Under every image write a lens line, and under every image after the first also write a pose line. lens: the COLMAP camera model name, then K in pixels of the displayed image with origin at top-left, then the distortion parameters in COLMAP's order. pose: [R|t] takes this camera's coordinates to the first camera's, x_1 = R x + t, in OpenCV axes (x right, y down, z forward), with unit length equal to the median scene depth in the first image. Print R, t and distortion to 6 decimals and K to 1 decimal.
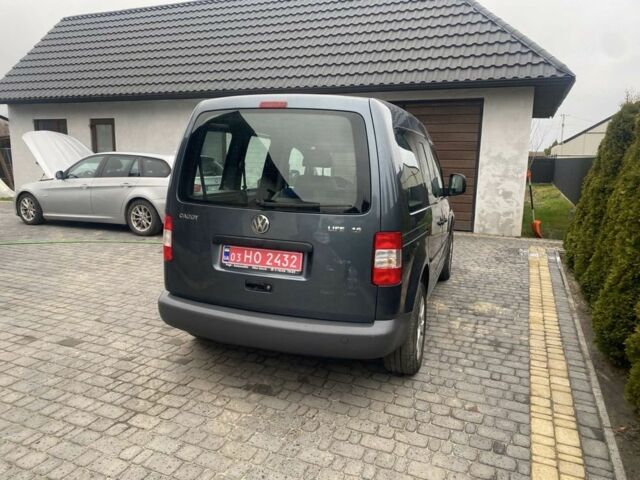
lens RADIAL K [[488.4, 0, 308.9], [0, 488.4, 241.6], [0, 0, 1]] dist [0.011446, 0.002890]
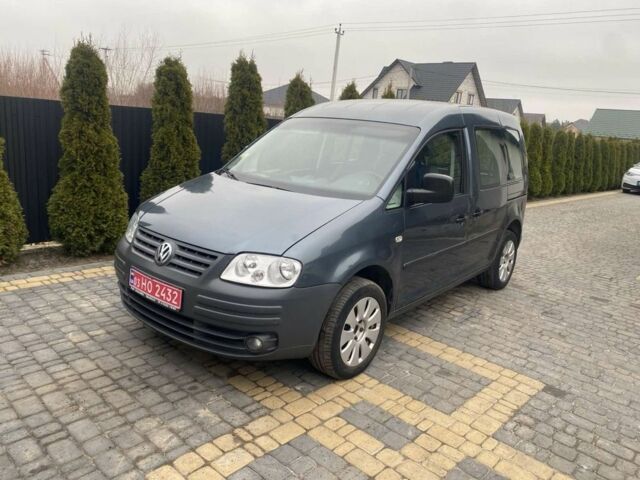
lens RADIAL K [[490.2, 0, 314.5], [0, 490.2, 241.0], [0, 0, 1]] dist [0.010466, -0.000832]
pose [[-0.937202, -0.172441, 0.303177, -0.132812], [-0.039324, 0.915932, 0.399403, -0.453185], [-0.346563, 0.362399, -0.865194, 2.383953]]
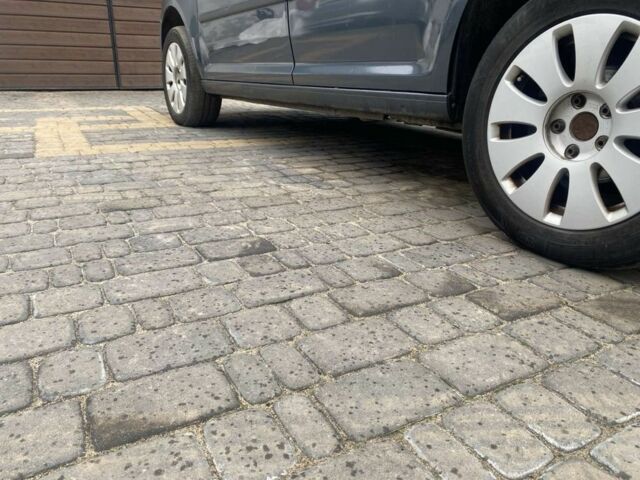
lens RADIAL K [[487.3, 0, 311.1], [0, 487.3, 242.9], [0, 0, 1]] dist [0.015541, -0.006927]
pose [[0.619090, -0.274824, 0.735663, -0.543107], [0.128707, 0.959609, 0.250172, 0.092565], [-0.774701, -0.060194, 0.629456, 0.982156]]
